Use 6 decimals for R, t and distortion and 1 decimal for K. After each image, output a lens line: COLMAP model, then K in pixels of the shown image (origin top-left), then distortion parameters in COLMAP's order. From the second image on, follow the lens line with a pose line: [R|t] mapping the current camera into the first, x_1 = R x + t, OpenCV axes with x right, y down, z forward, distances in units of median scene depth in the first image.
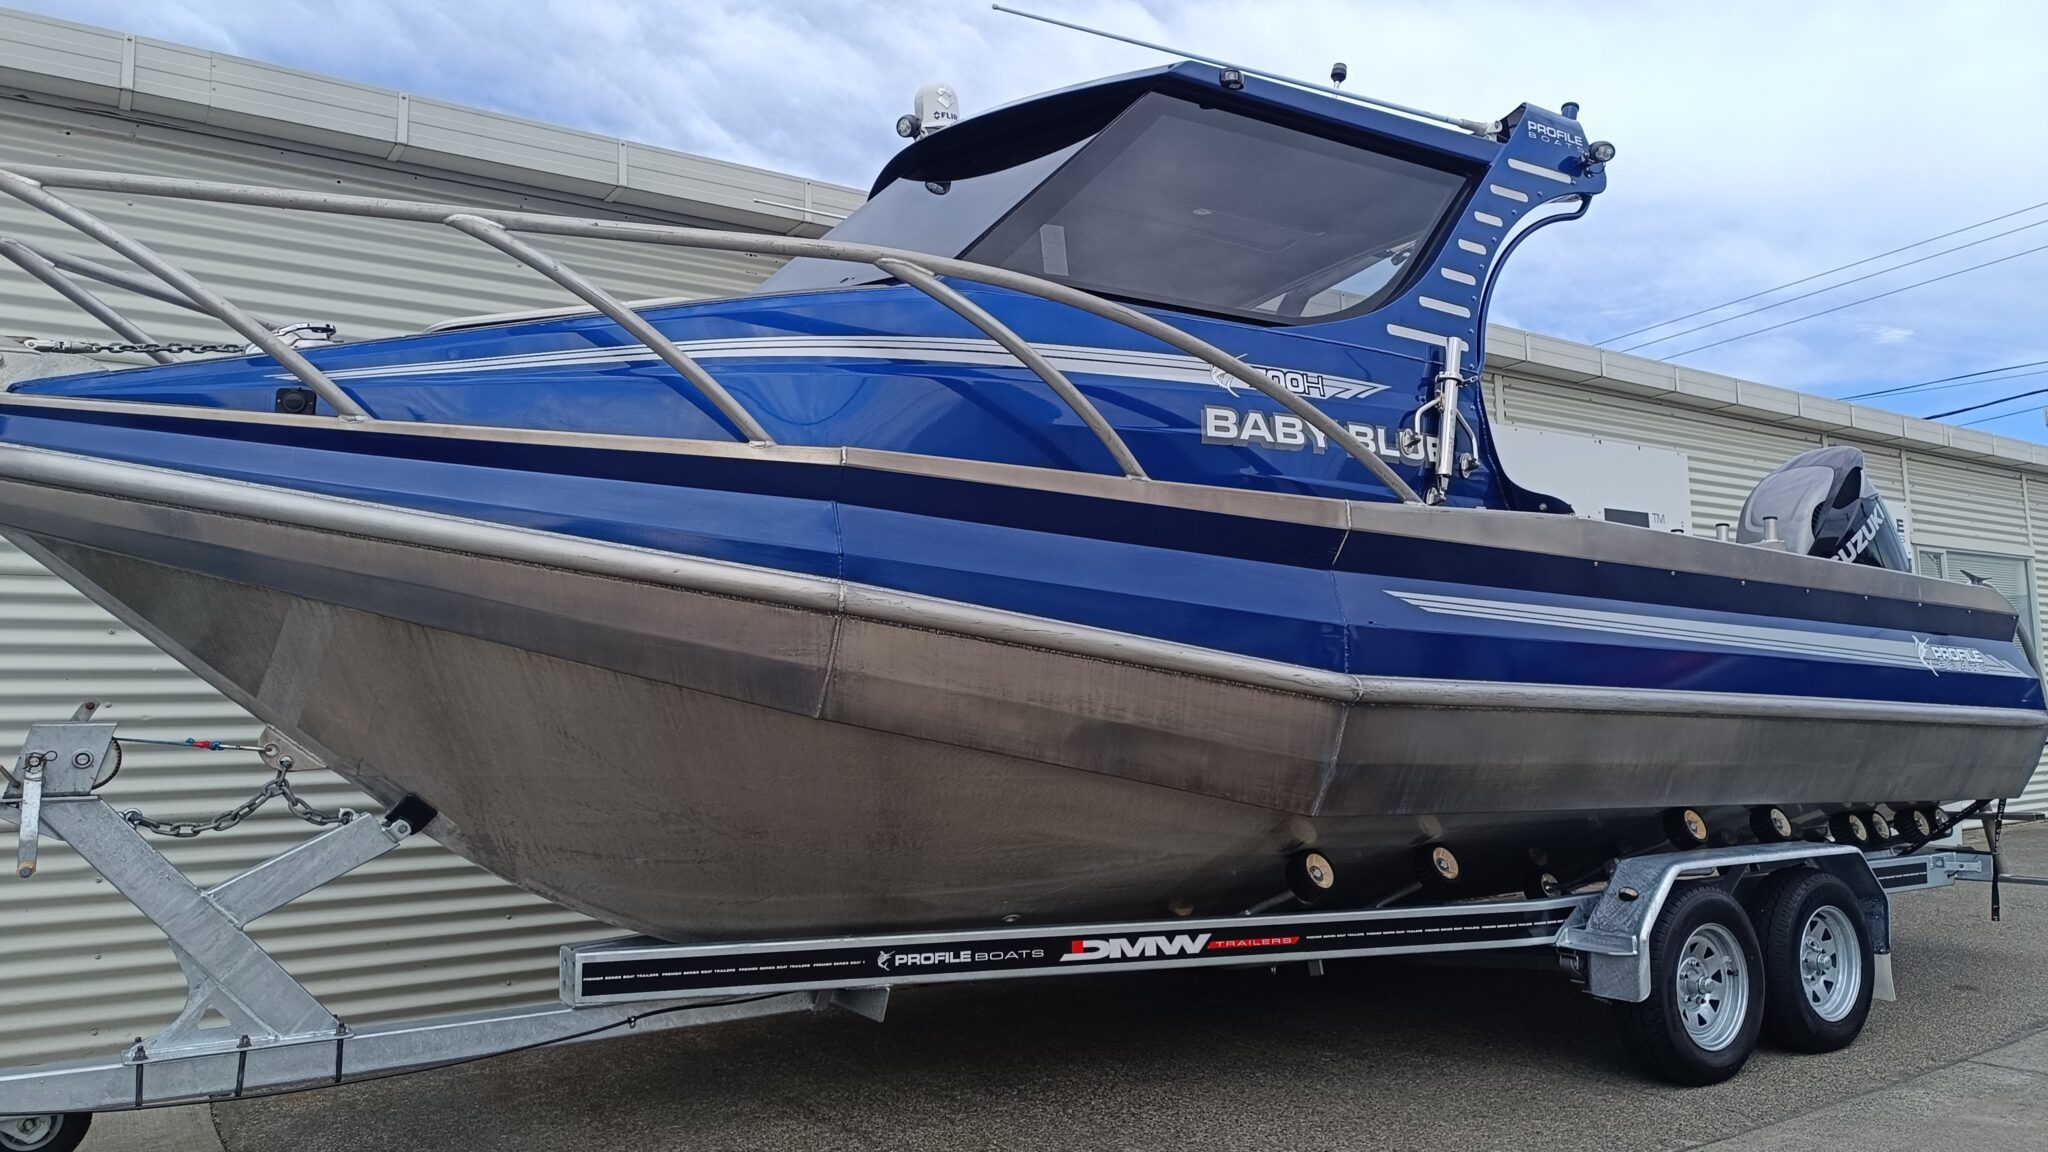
lens RADIAL K [[1384.4, 0, 1022.4], [0, 1384.4, 578.6], [0, 0, 1]] dist [0.006775, -0.000280]
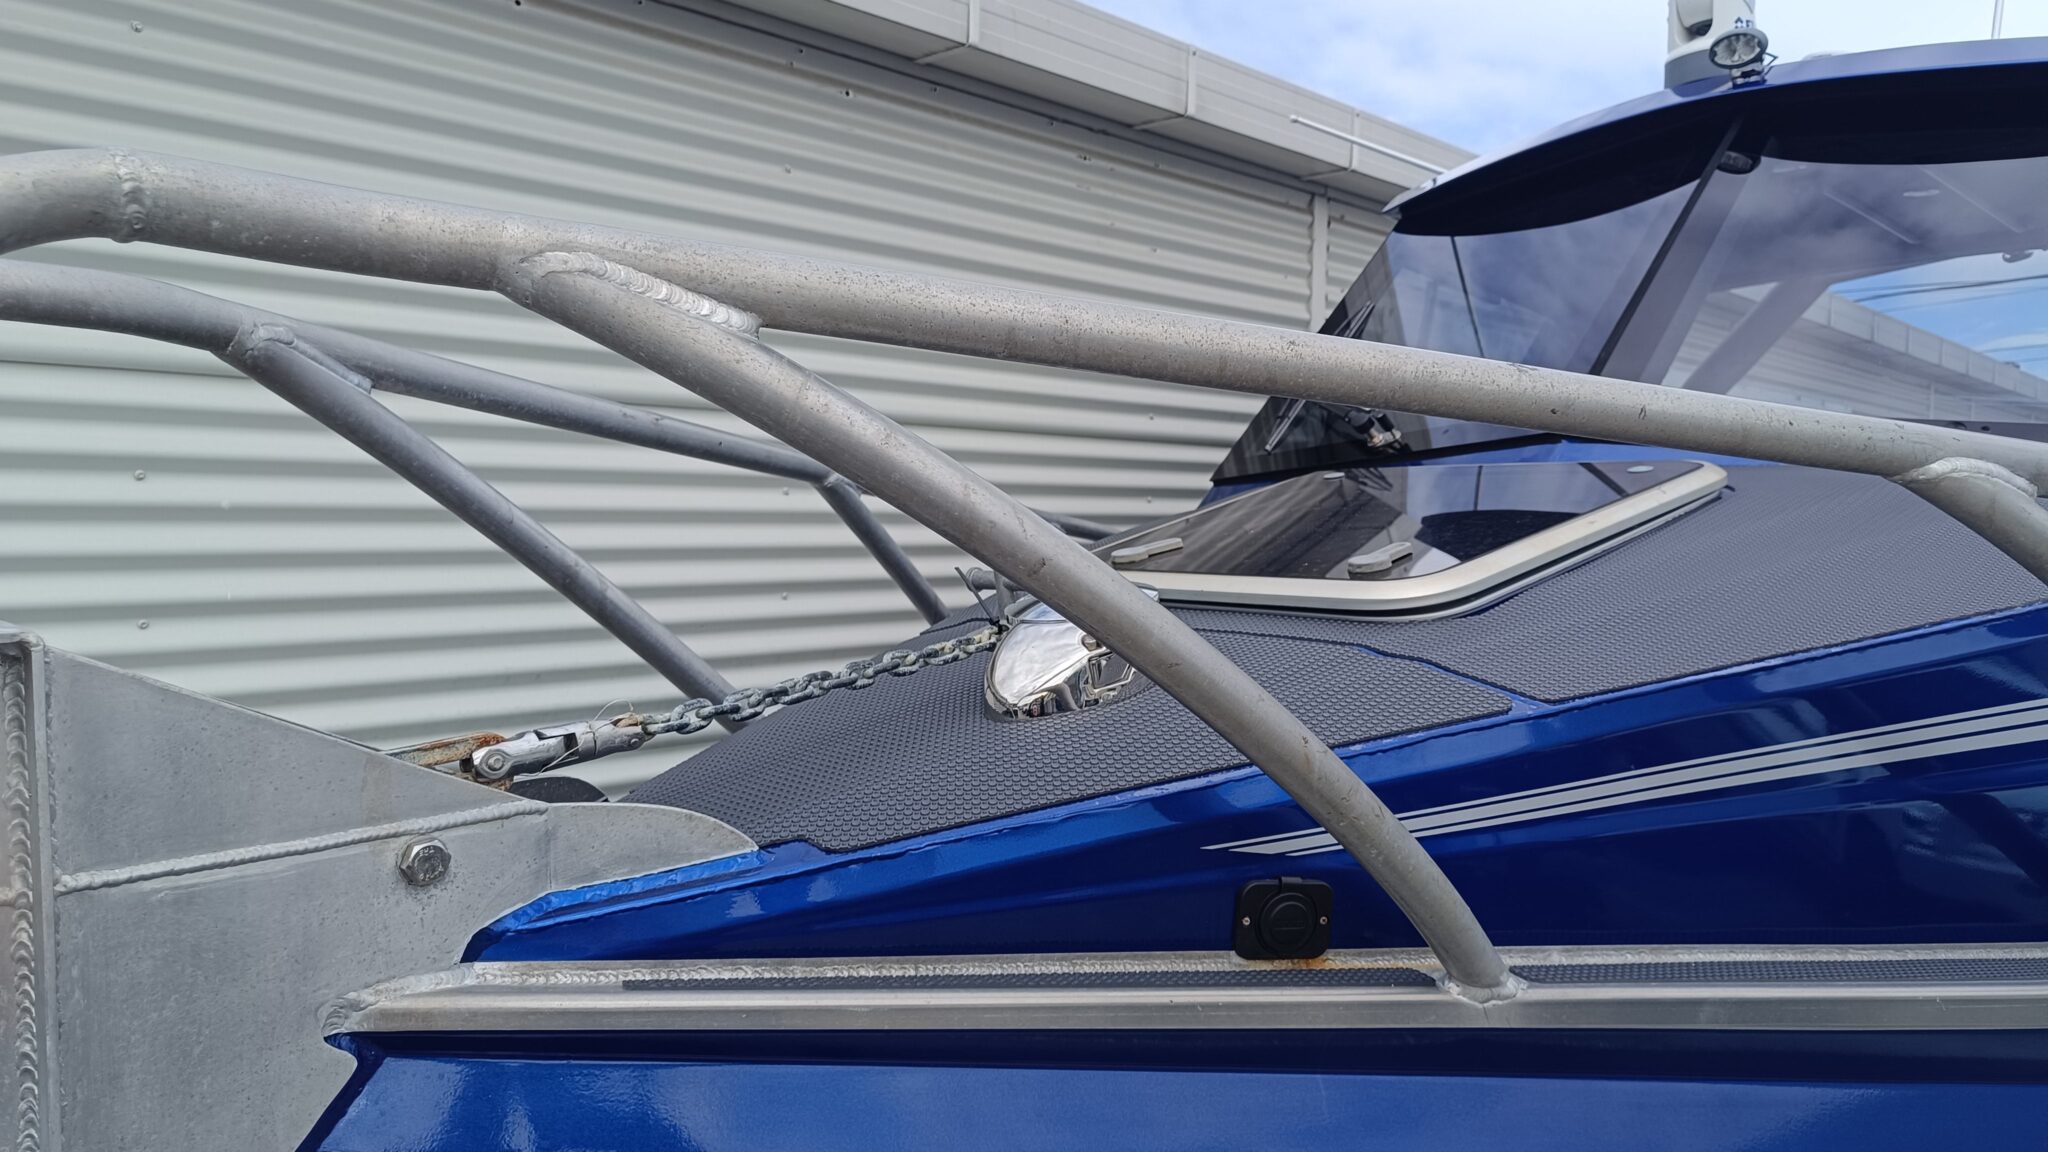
lens RADIAL K [[1384.9, 0, 1006.6], [0, 1384.9, 574.7], [0, 0, 1]] dist [0.003652, 0.004686]
pose [[0.982363, 0.028765, 0.184758, -0.545627], [-0.056152, 0.987873, 0.144758, -0.214418], [-0.178353, -0.152579, 0.972065, 0.569944]]
